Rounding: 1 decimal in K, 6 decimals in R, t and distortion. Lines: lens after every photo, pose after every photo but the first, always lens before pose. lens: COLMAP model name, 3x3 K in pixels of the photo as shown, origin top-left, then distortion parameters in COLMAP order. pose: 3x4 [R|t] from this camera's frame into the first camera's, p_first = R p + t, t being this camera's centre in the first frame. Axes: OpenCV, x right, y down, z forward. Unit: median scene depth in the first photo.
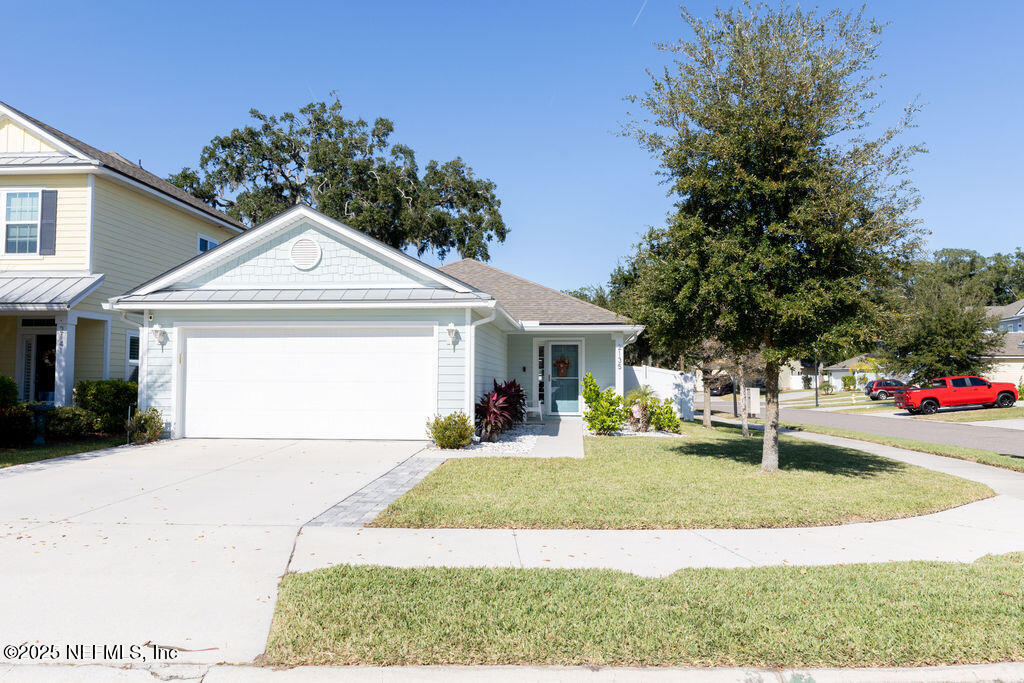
lens RADIAL K [[897.5, 0, 508.6], [0, 897.5, 333.4], [0, 0, 1]] dist [0.002375, 0.000432]
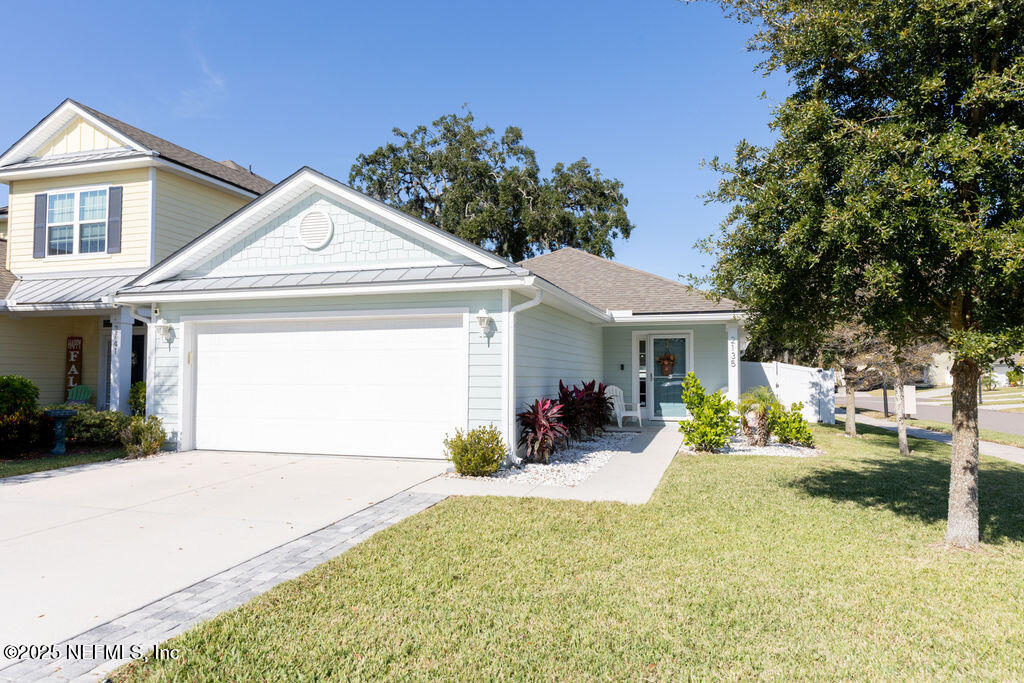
lens RADIAL K [[685.1, 0, 519.4], [0, 685.1, 347.2], [0, 0, 1]] dist [0.013074, -0.003604]
pose [[0.971862, -0.011501, -0.235270, 0.084894], [0.014840, 0.999813, 0.012428, 0.011490], [0.235083, -0.015570, 0.971851, 0.357649]]
